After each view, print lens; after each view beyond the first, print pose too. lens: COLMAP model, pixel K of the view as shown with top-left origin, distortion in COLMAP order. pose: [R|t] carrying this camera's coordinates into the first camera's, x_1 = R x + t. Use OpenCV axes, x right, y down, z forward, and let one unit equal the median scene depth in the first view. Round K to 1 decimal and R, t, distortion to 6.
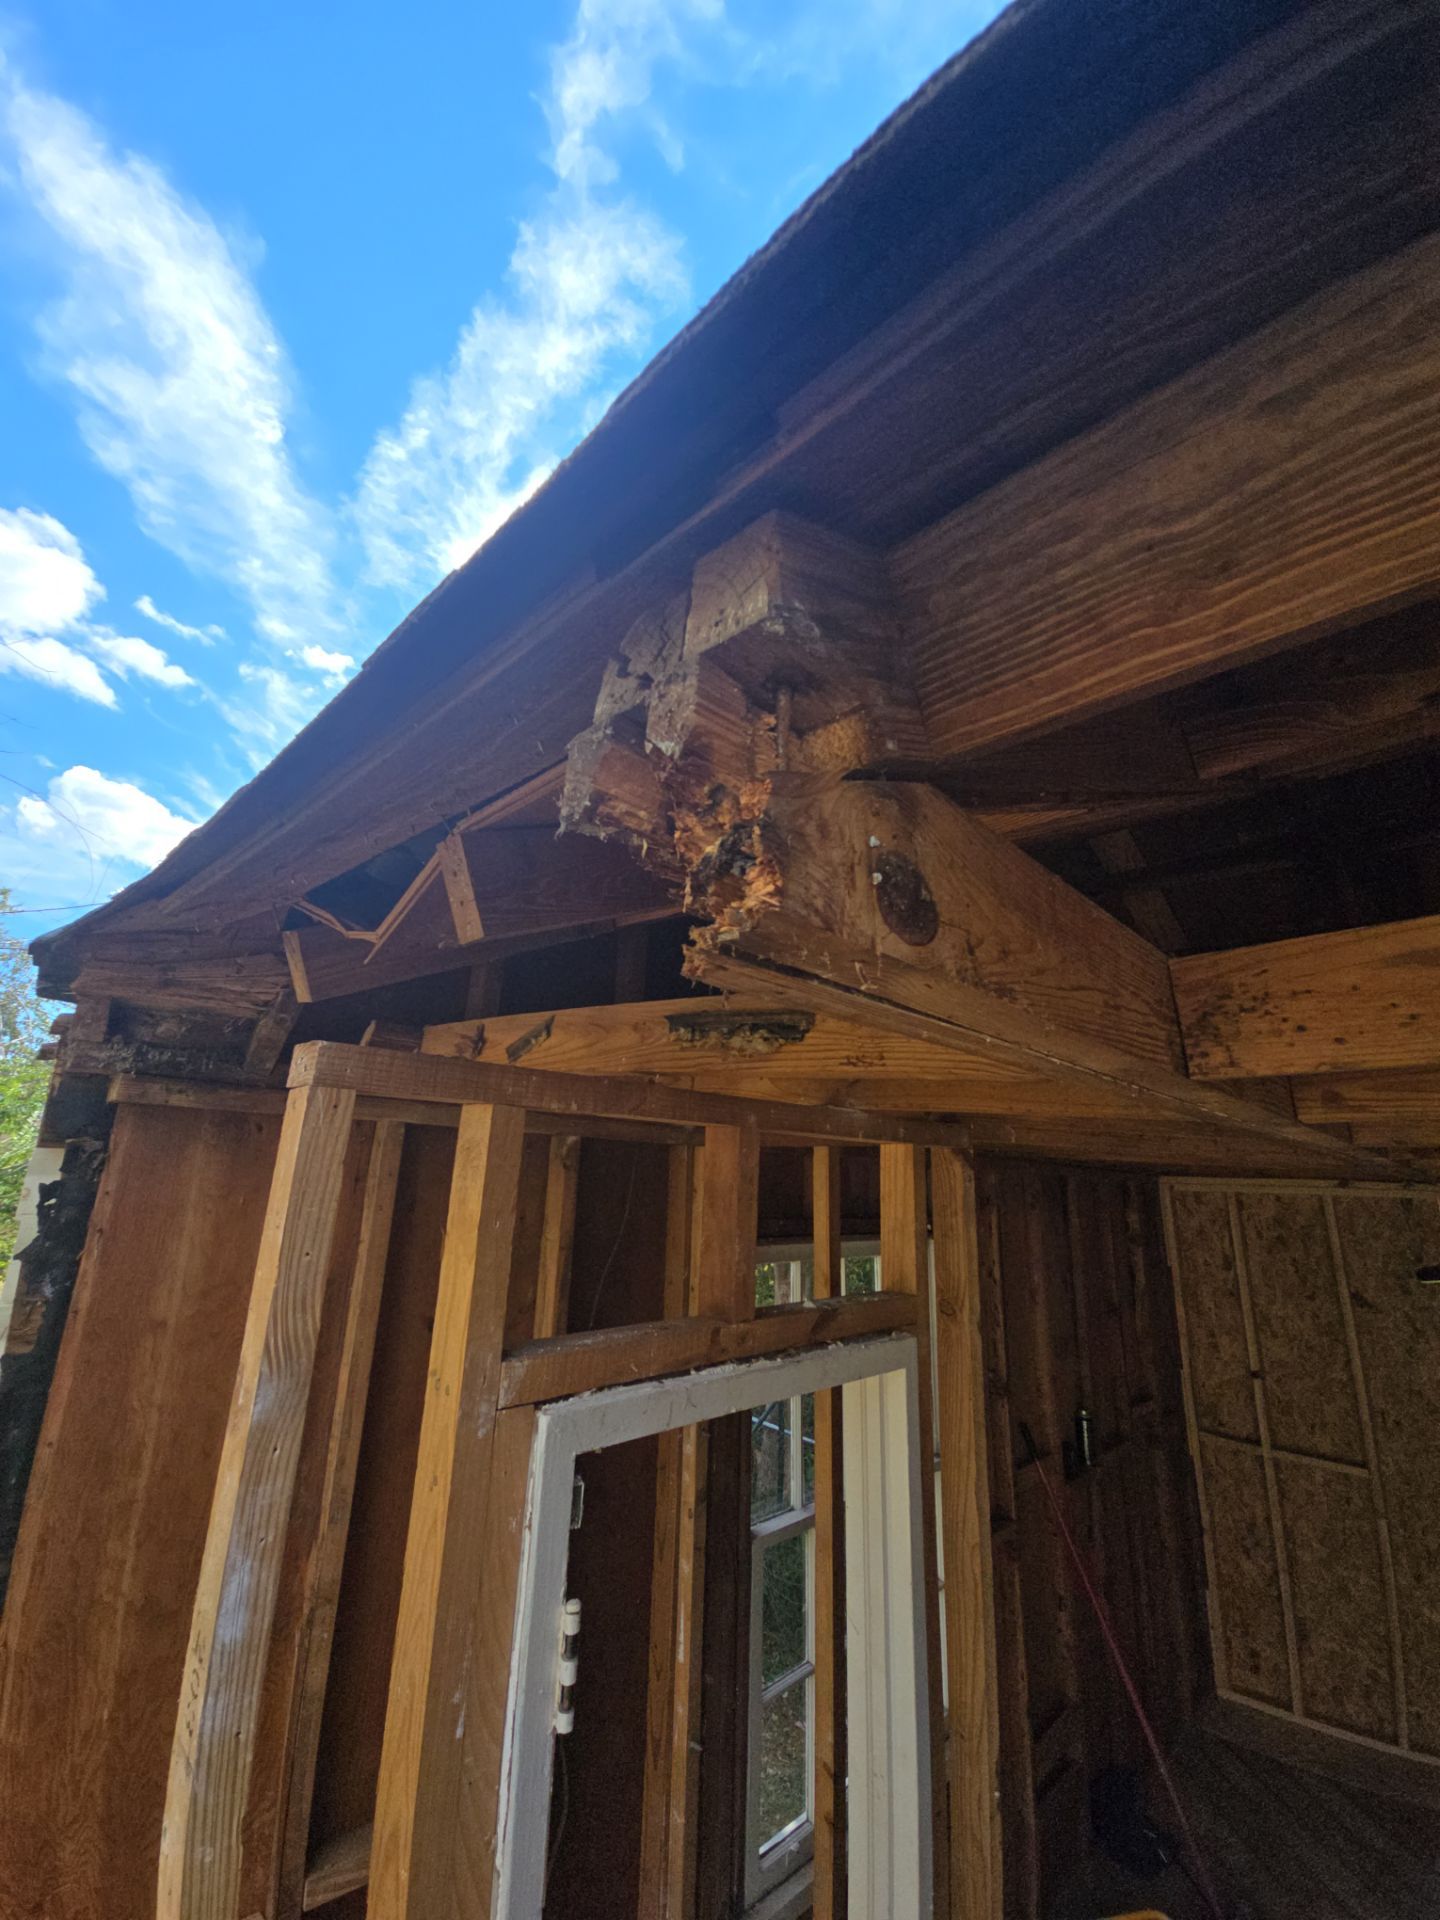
lens RADIAL K [[785.5, 0, 725.0], [0, 785.5, 964.4], [0, 0, 1]] dist [-0.011233, -0.001033]
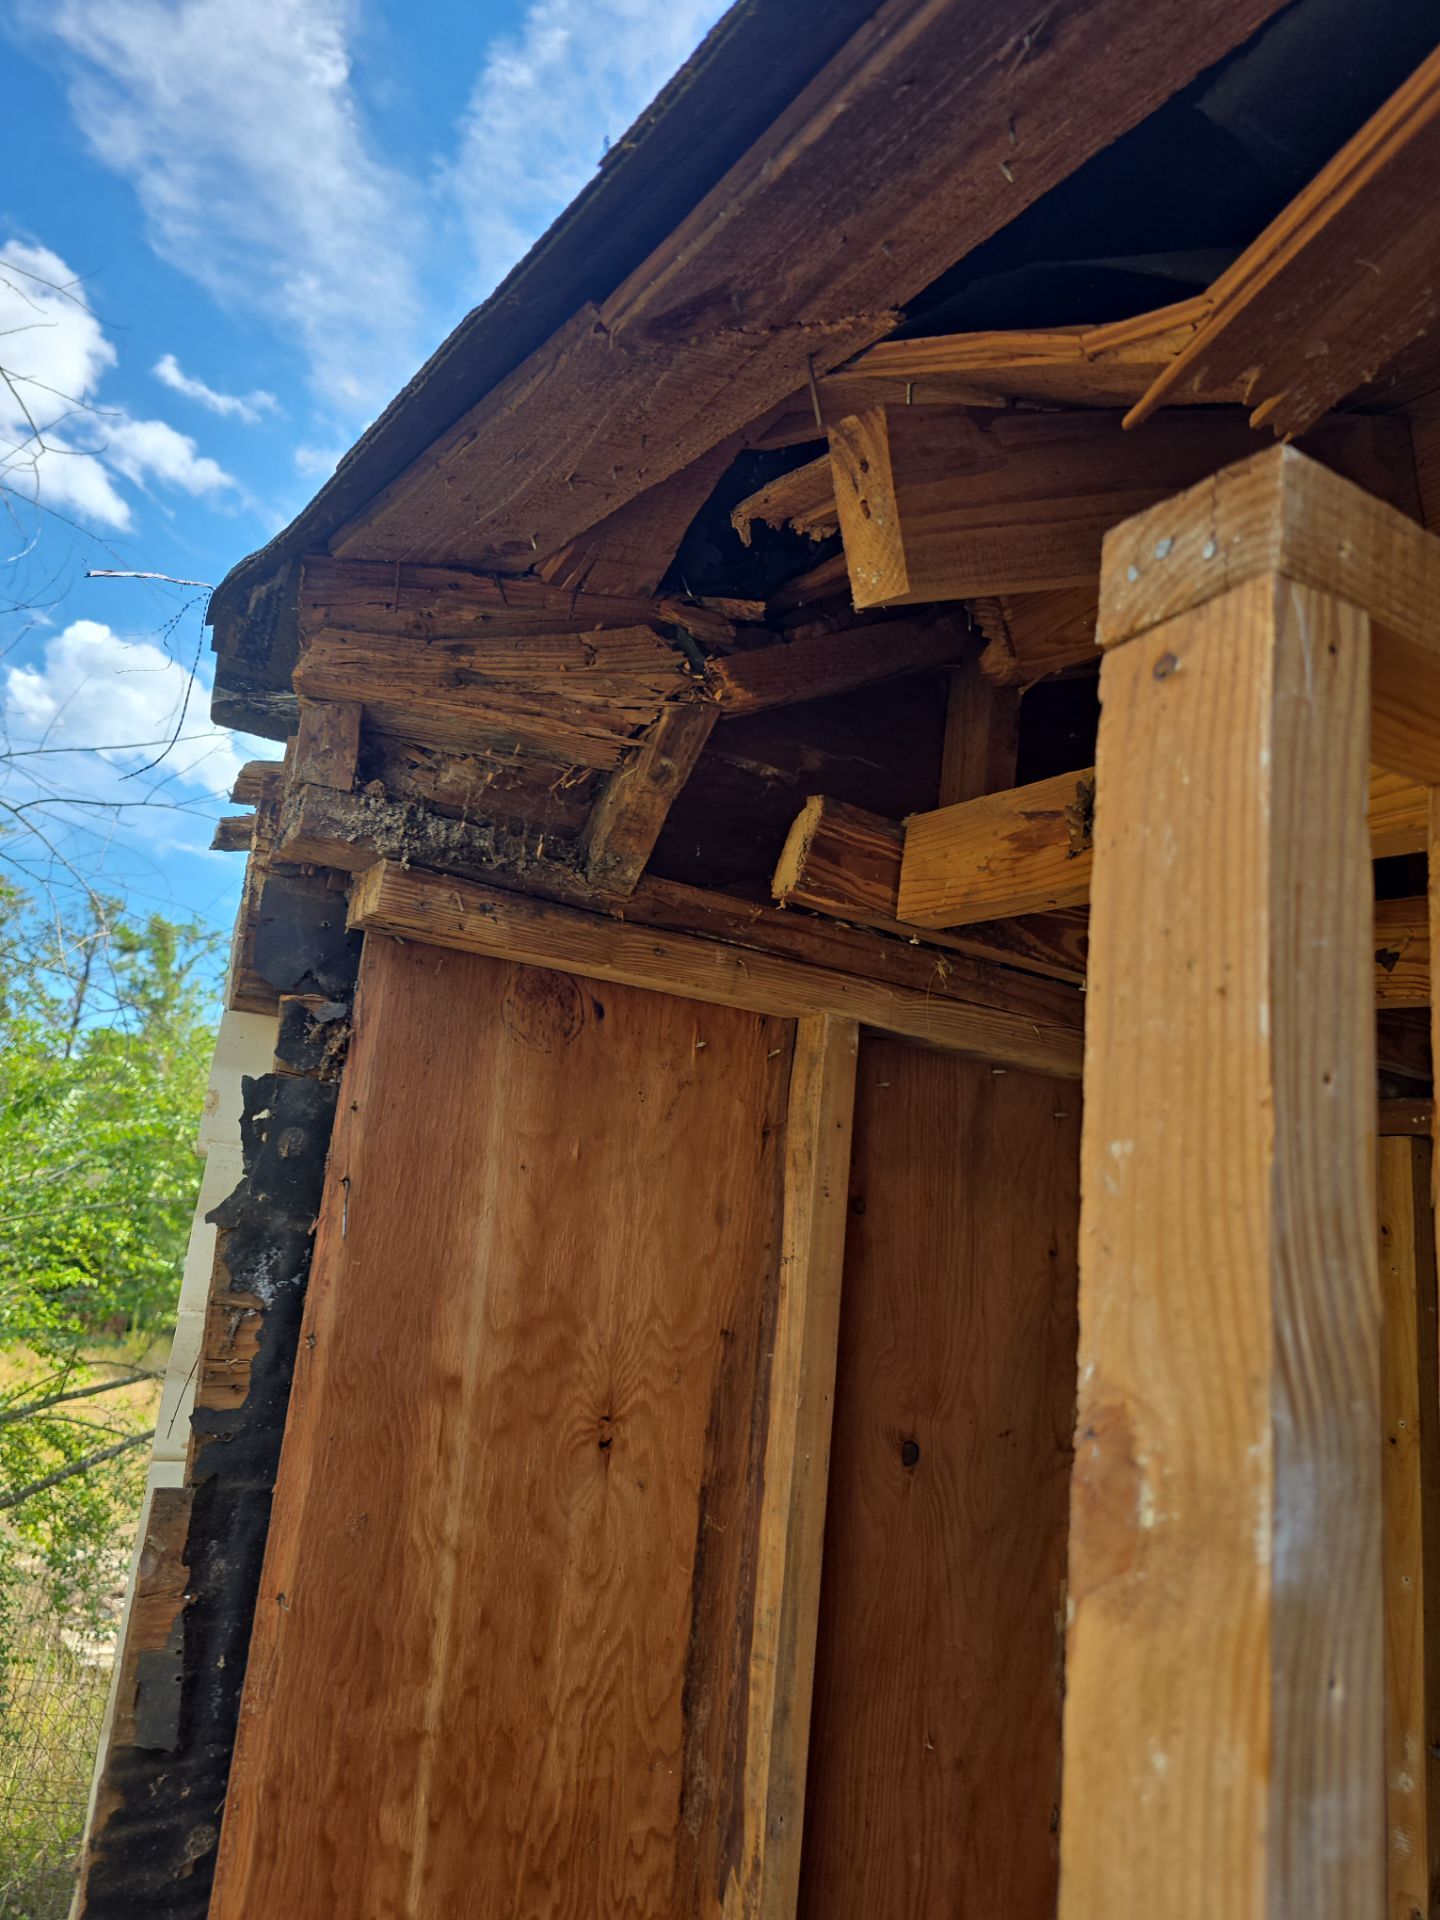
lens RADIAL K [[1344.1, 0, 716.9], [0, 1344.1, 975.1], [0, 0, 1]] dist [0.013710, -0.025709]
pose [[0.967660, 0.011272, -0.252007, -0.350790], [-0.000972, 0.999160, 0.040959, 0.170910], [0.252257, -0.039390, 0.966858, 0.234958]]
